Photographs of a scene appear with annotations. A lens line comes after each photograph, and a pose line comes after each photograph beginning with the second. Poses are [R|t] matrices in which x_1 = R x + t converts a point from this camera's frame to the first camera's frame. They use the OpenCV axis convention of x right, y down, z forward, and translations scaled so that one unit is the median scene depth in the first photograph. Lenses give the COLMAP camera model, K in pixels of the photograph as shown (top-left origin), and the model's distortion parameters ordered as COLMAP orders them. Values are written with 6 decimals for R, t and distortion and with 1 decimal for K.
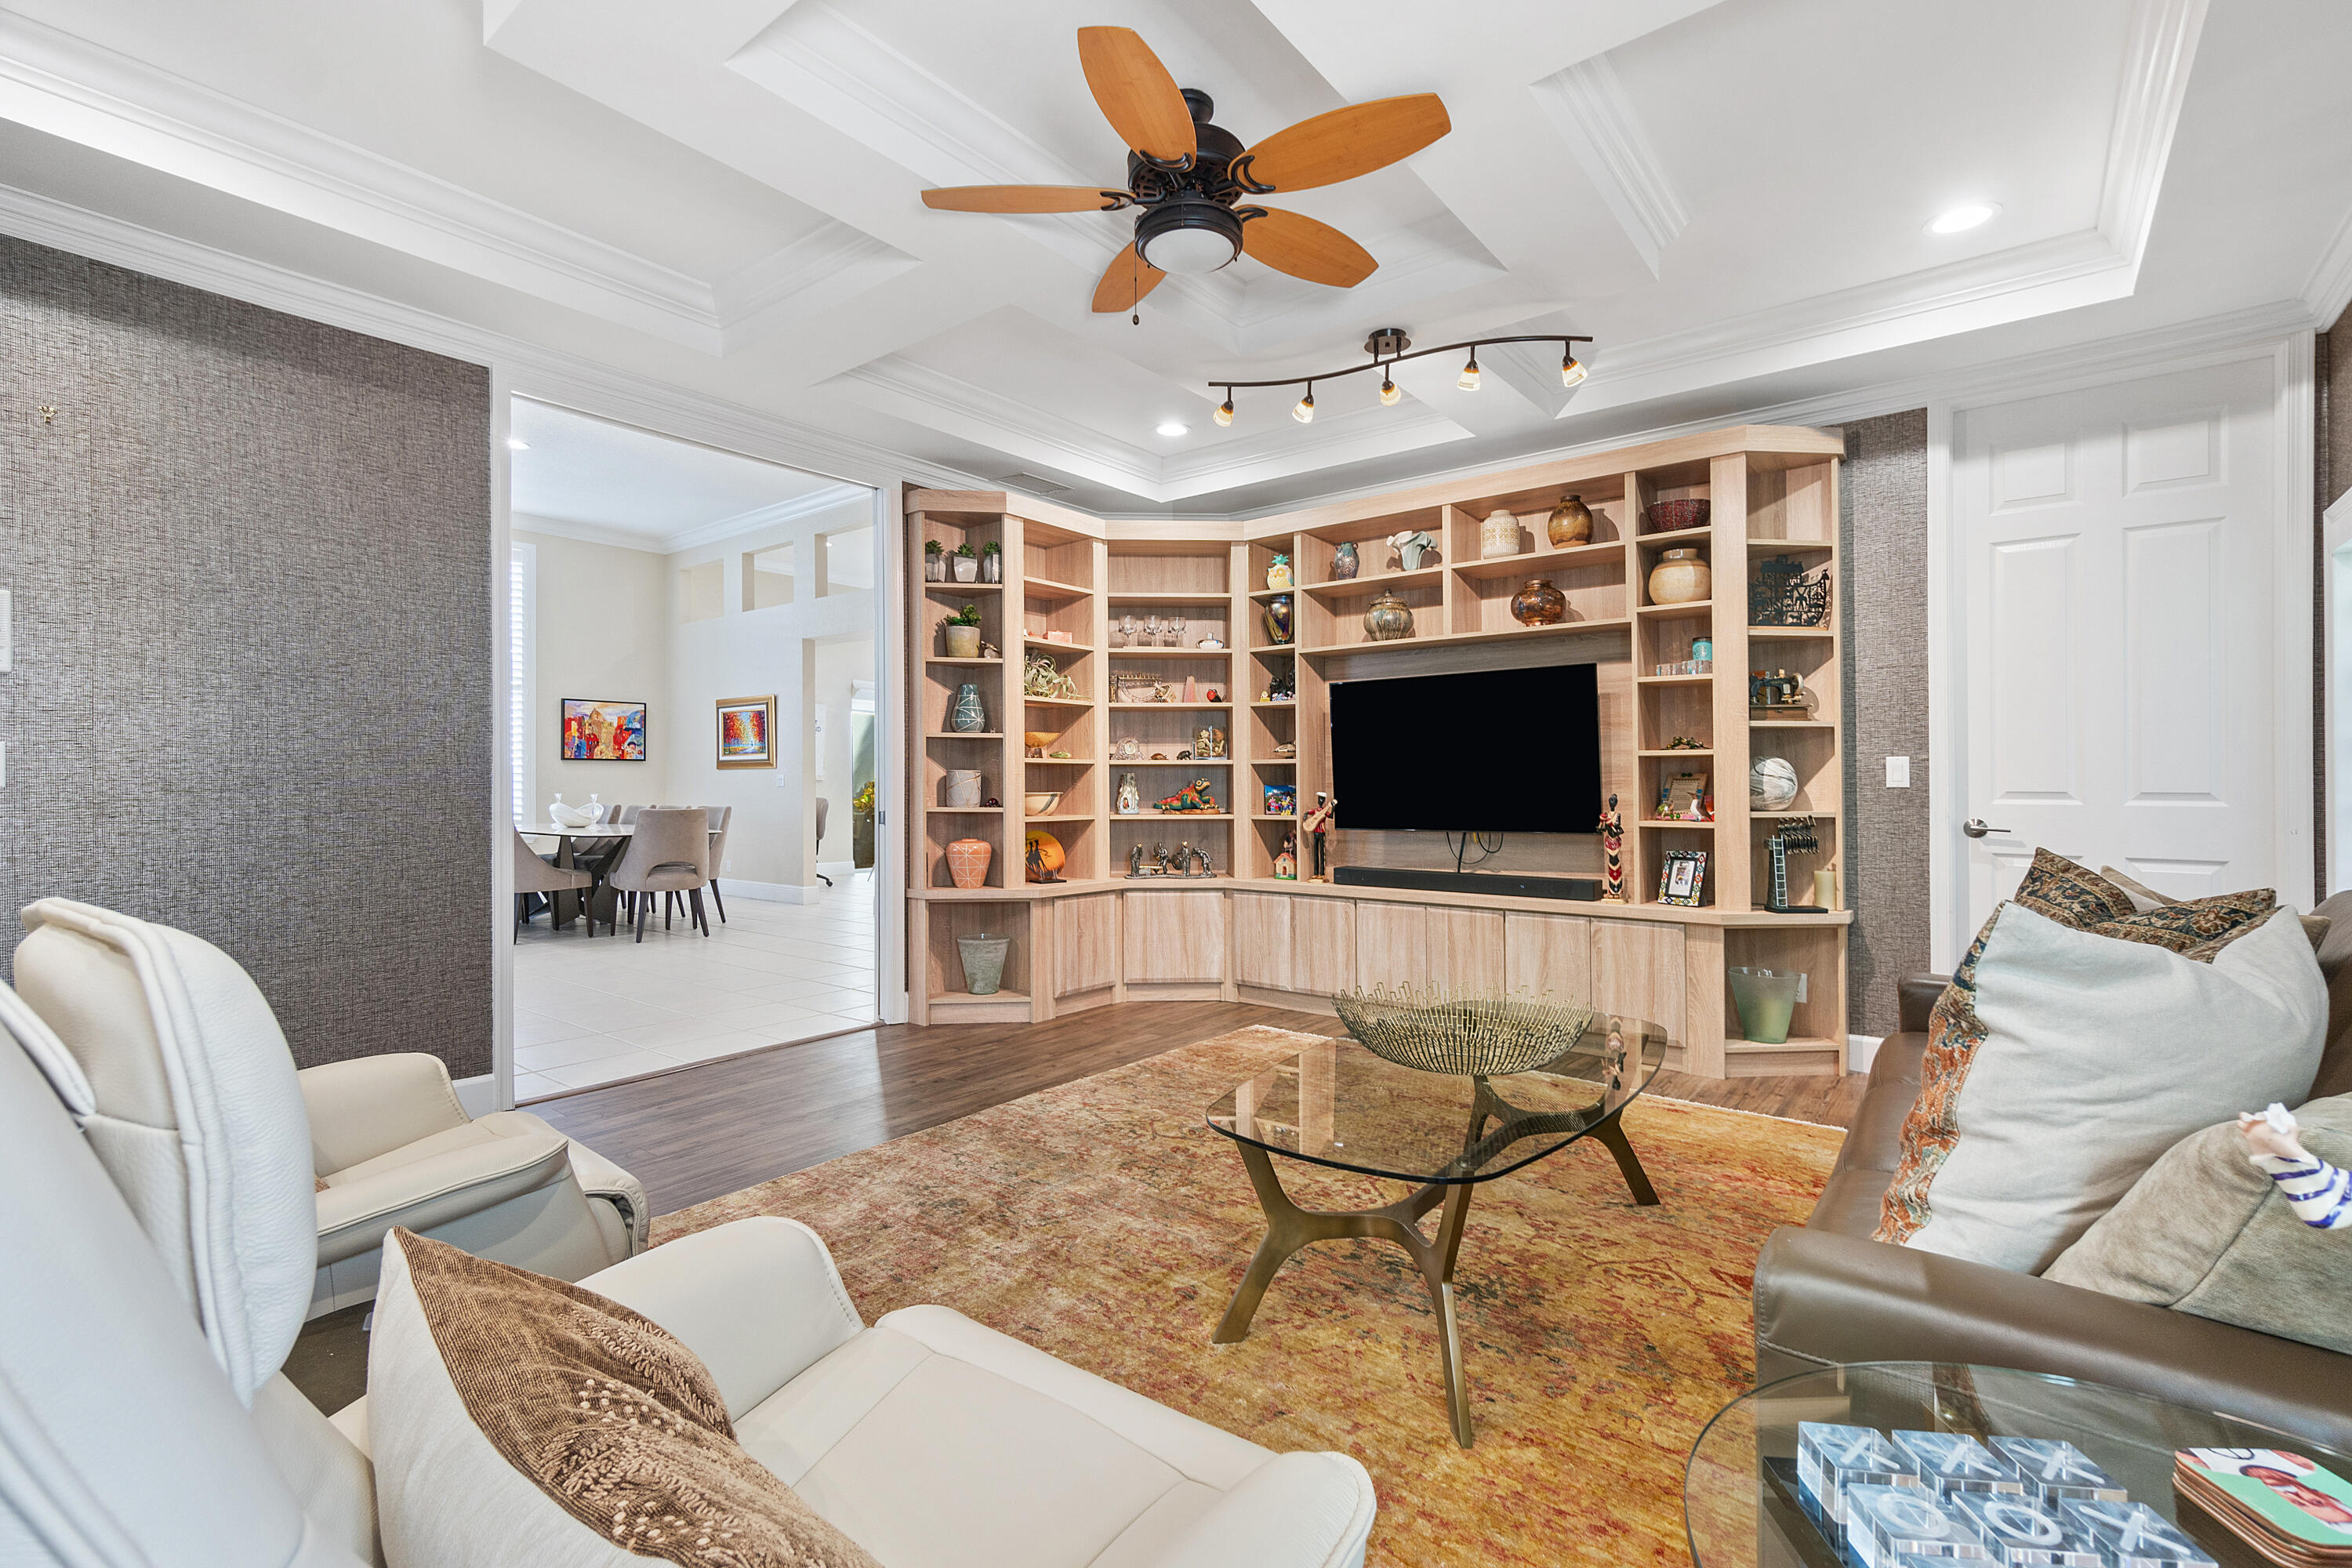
lens RADIAL K [[1055.2, 0, 1138.9], [0, 1055.2, 758.8], [0, 0, 1]] dist [-0.000881, -0.000373]
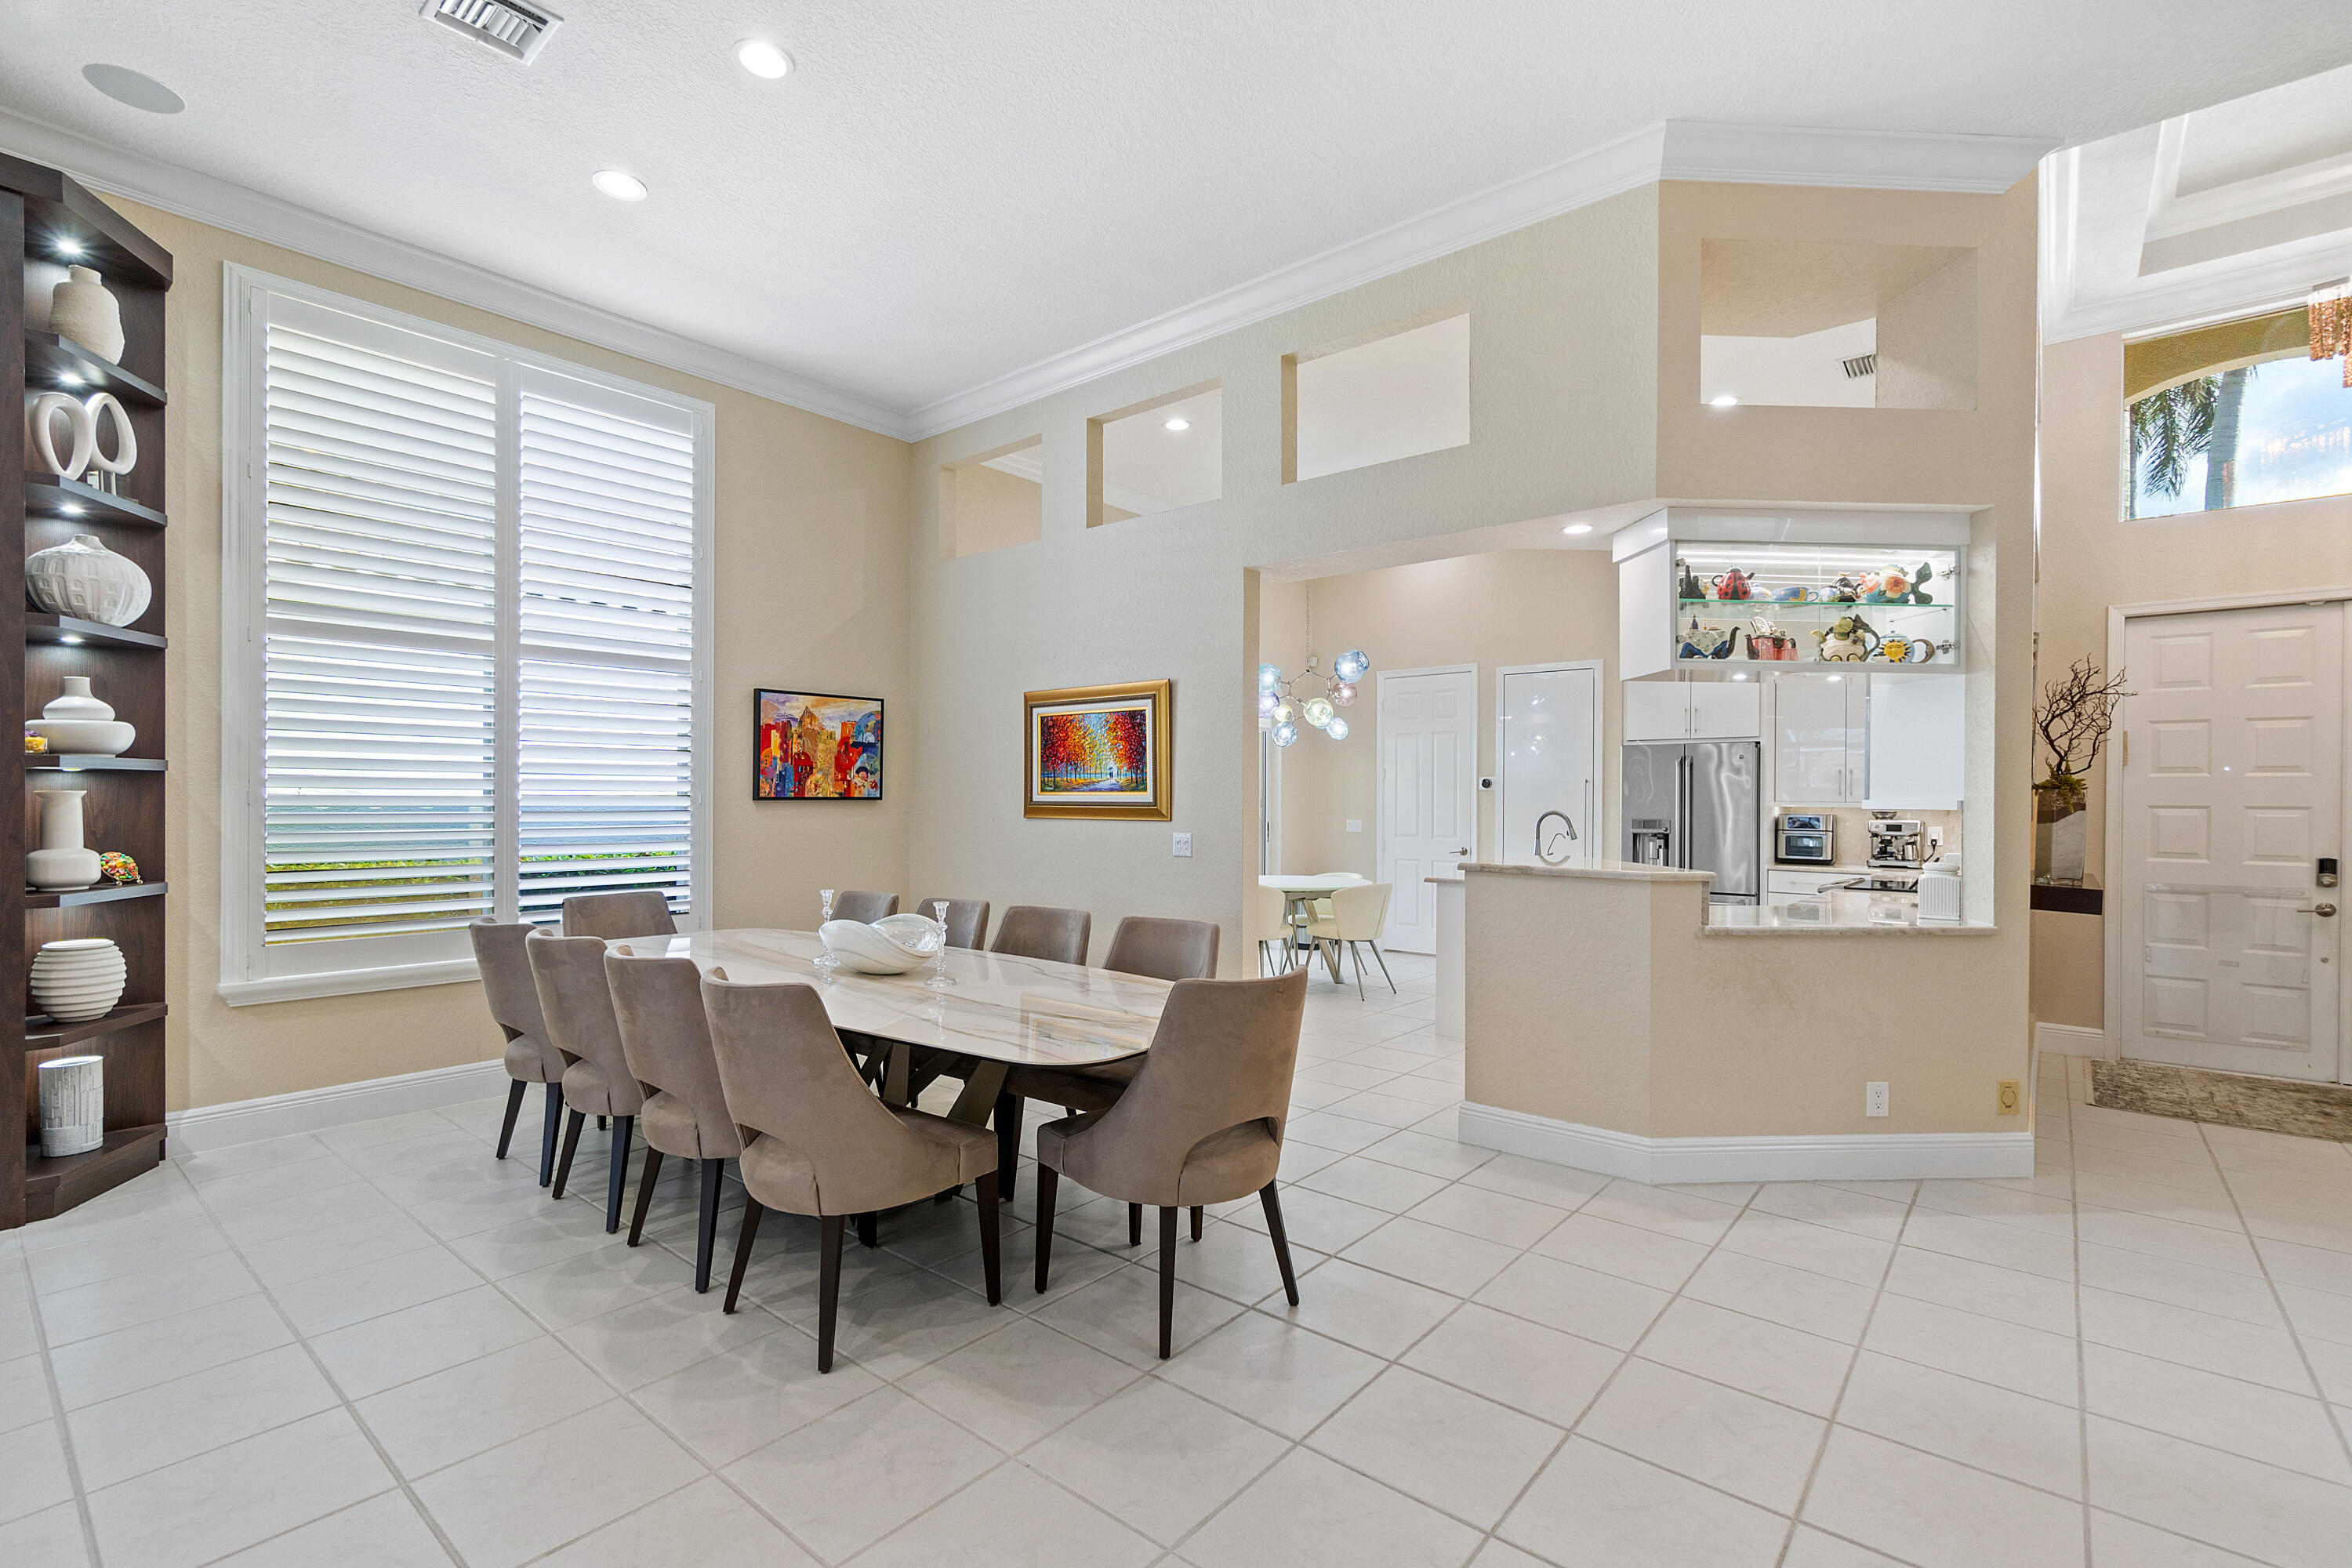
lens RADIAL K [[1055.2, 0, 1155.7], [0, 1055.2, 798.2], [0, 0, 1]] dist [-0.000881, -0.000373]
pose [[0.999605, 0.003476, -0.027882, -0.333276], [-0.002803, 0.999705, 0.024120, -0.014541], [0.027957, -0.024033, 0.999320, 0.470134]]
